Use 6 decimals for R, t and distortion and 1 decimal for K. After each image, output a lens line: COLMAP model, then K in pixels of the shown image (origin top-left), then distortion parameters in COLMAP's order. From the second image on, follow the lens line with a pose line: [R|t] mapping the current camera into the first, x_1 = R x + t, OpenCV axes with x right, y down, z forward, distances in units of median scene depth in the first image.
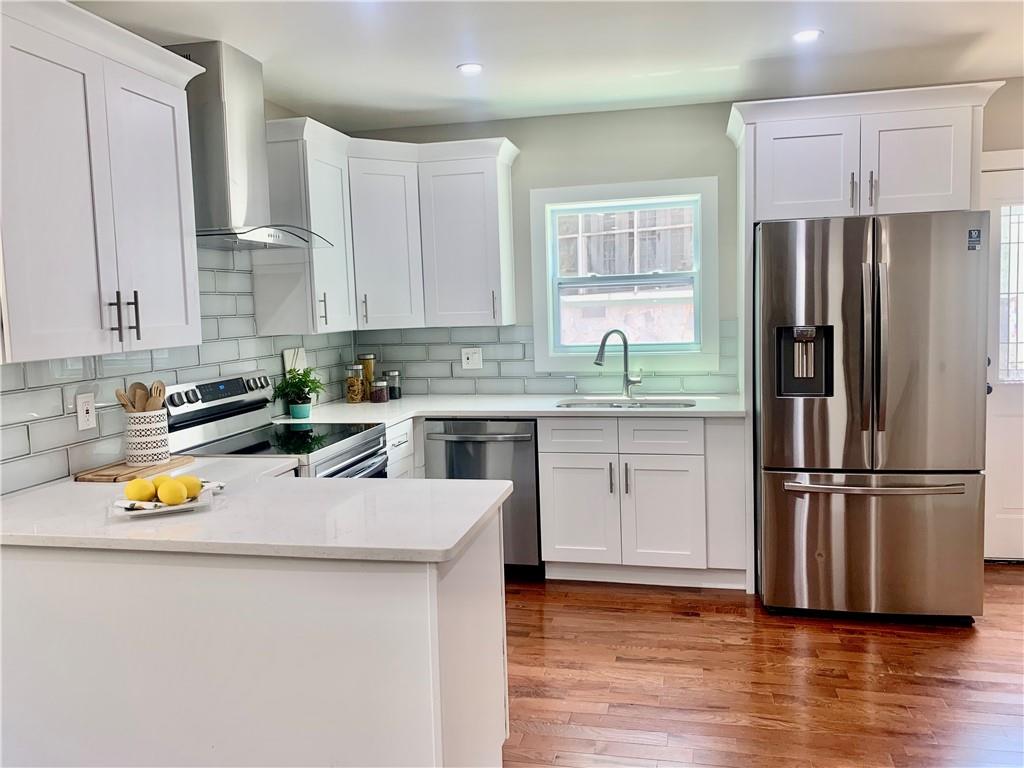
lens RADIAL K [[769.5, 0, 515.1], [0, 769.5, 369.3], [0, 0, 1]] dist [0.002670, -0.001195]
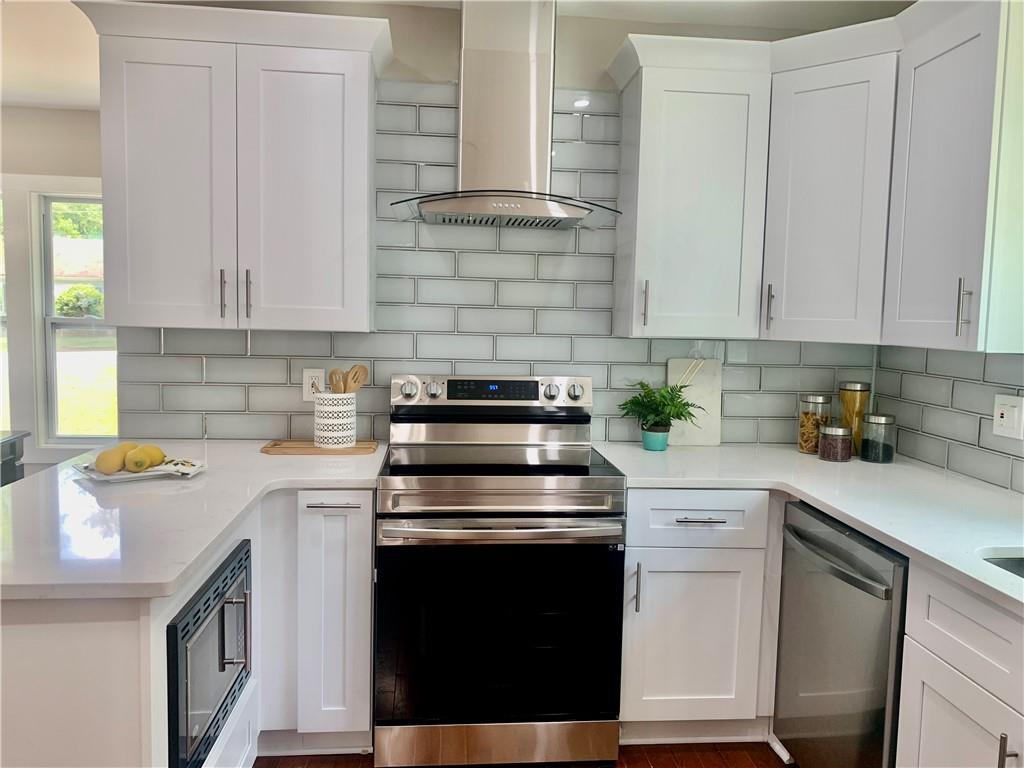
lens RADIAL K [[769.5, 0, 515.1], [0, 769.5, 369.3], [0, 0, 1]] dist [0.002670, -0.001195]
pose [[0.309820, 0.108510, -0.944583, 0.376490], [-0.111005, 0.990800, 0.077410, -0.057087], [0.944293, 0.080871, 0.319015, 0.631512]]
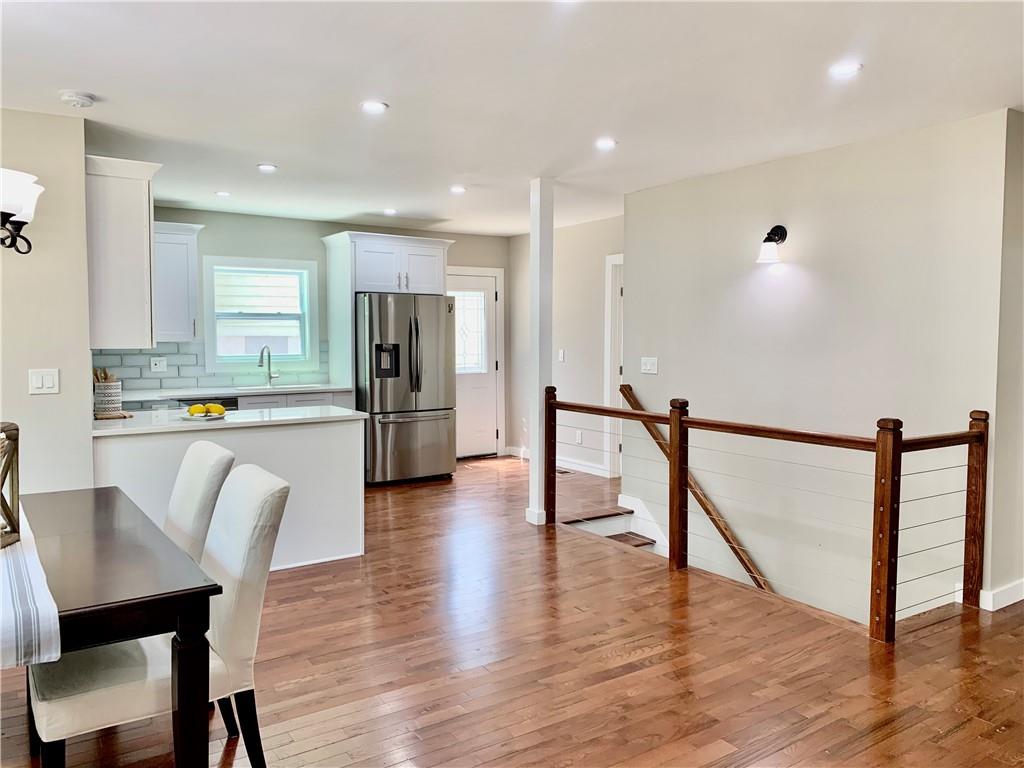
lens RADIAL K [[771.9, 0, 523.1], [0, 771.9, 381.7], [0, 0, 1]] dist [0.099714, -0.168568]
pose [[0.682392, -0.015022, 0.730832, -0.800135], [0.039415, 0.999091, -0.016267, 0.083945], [-0.729923, 0.039906, 0.682363, -0.623484]]
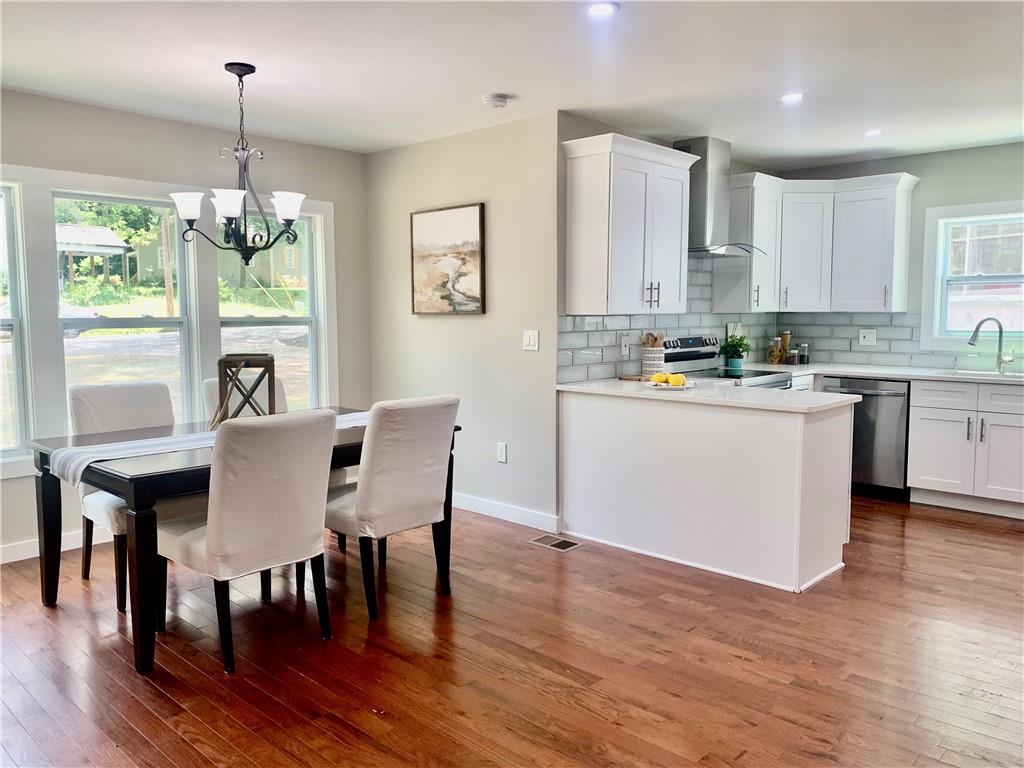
lens RADIAL K [[771.9, 0, 523.1], [0, 771.9, 381.7], [0, 0, 1]] dist [0.099714, -0.168568]
pose [[0.862022, 0.075575, -0.501206, 0.134034], [-0.067524, 0.997131, 0.034219, 0.066905], [0.502354, 0.004346, 0.864651, -0.549116]]
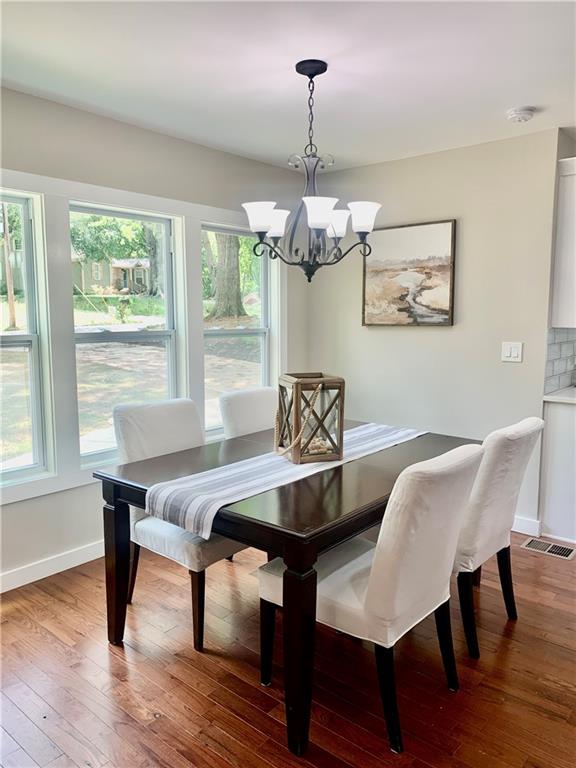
lens RADIAL K [[578.9, 0, 288.0], [0, 578.9, 384.0], [0, 0, 1]] dist [0.099714, -0.168568]
pose [[0.884591, 0.086603, -0.458256, -0.359851], [-0.065267, 0.995926, 0.062226, 0.059255], [0.461777, -0.025136, 0.886640, -0.509421]]
